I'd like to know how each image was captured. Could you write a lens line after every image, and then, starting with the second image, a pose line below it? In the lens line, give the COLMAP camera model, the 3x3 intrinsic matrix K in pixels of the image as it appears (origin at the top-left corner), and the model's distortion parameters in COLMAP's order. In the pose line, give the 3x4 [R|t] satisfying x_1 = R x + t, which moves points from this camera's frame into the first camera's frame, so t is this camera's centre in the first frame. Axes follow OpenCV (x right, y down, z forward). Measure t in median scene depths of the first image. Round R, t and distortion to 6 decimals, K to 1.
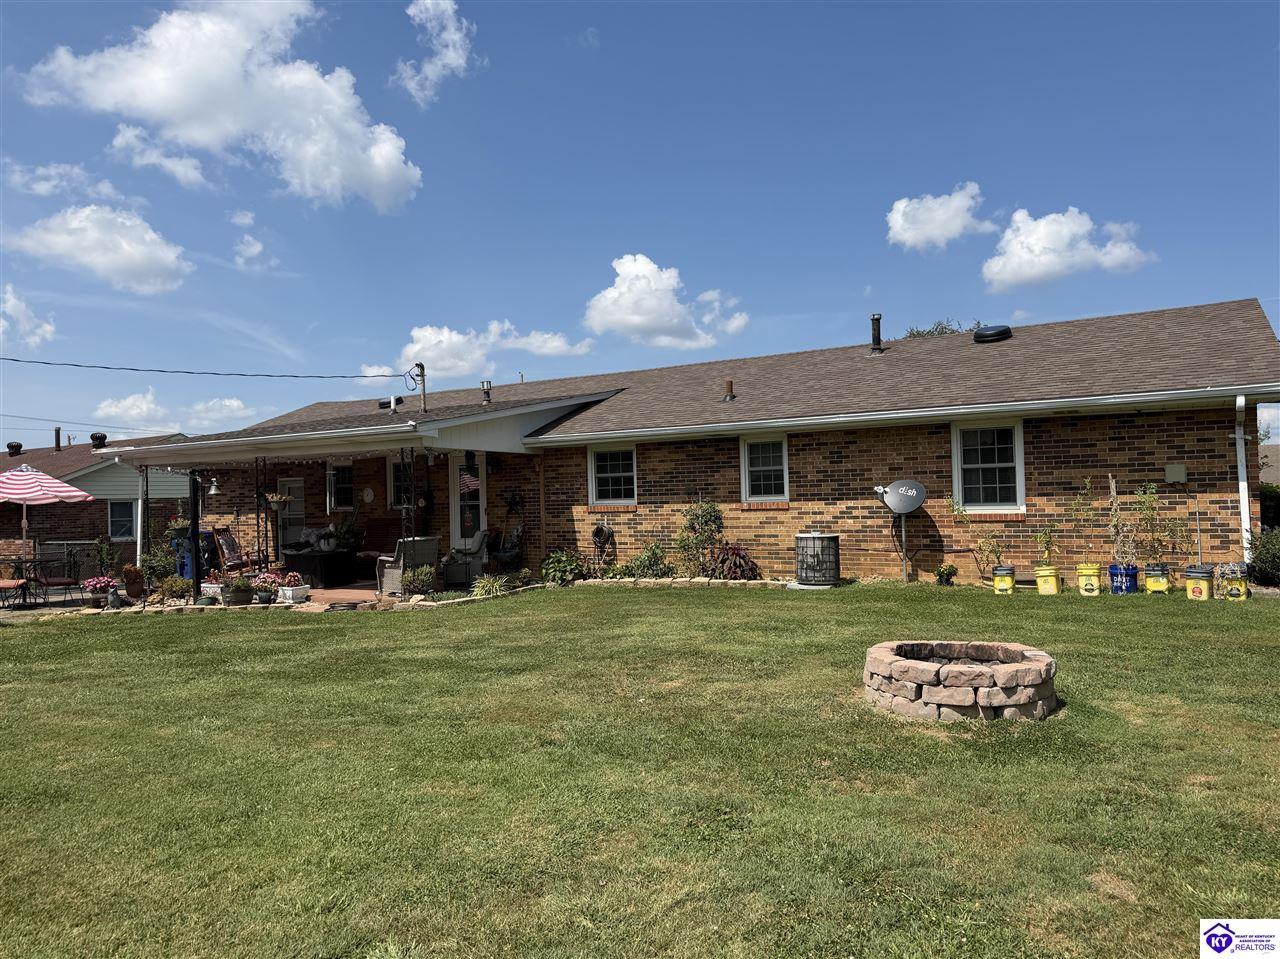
lens RADIAL K [[813.0, 0, 640.0], [0, 813.0, 479.5], [0, 0, 1]] dist [0.121918, -0.000105]
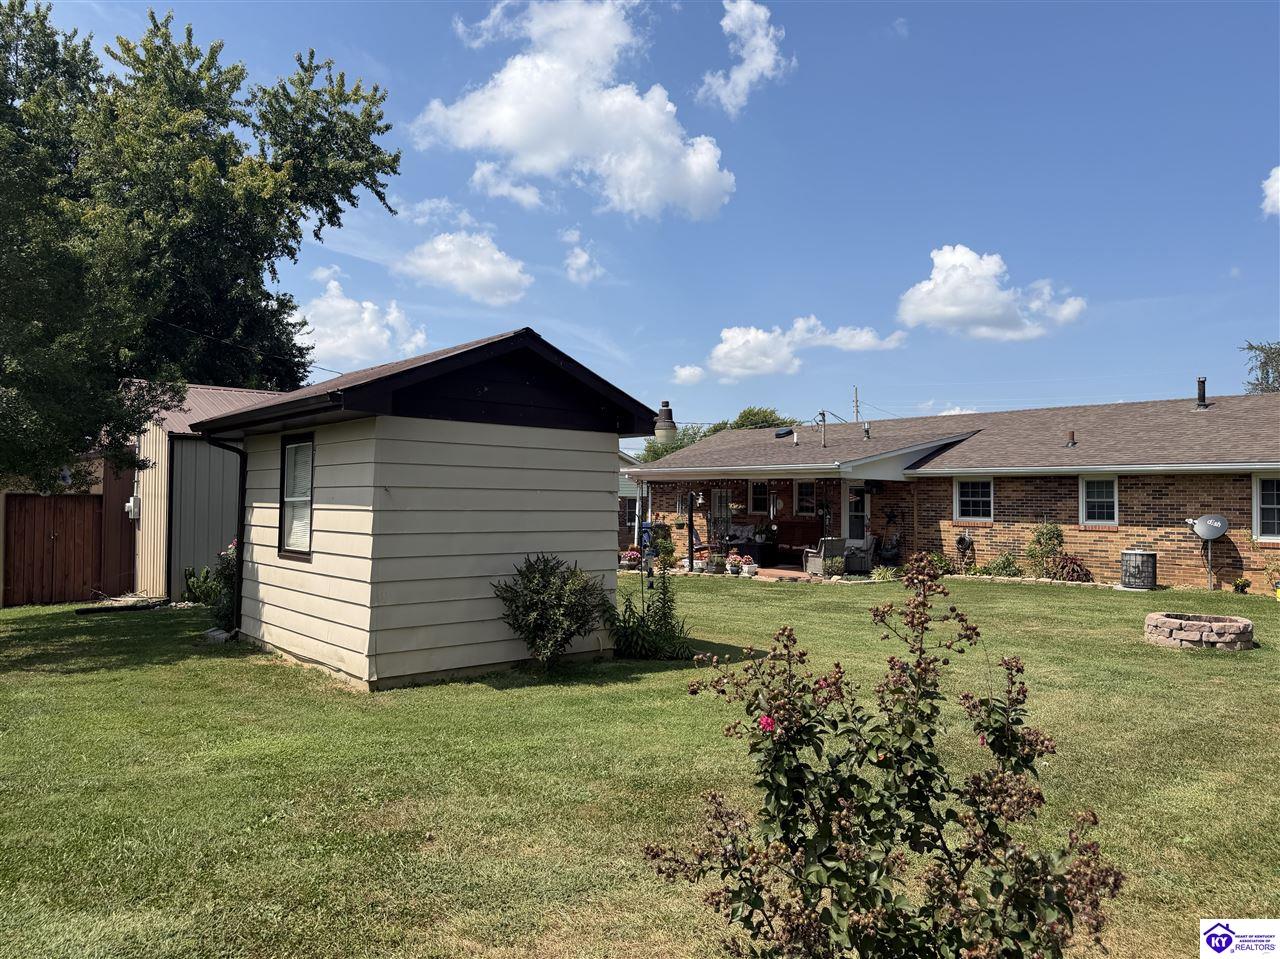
lens RADIAL K [[837.9, 0, 640.0], [0, 837.9, 479.5], [0, 0, 1]] dist [-0.005115, -0.034247]
pose [[0.937561, 0.029773, -0.346543, -0.076100], [-0.028327, 0.999556, 0.009237, -0.037038], [0.346665, 0.001157, 0.937988, -0.518253]]
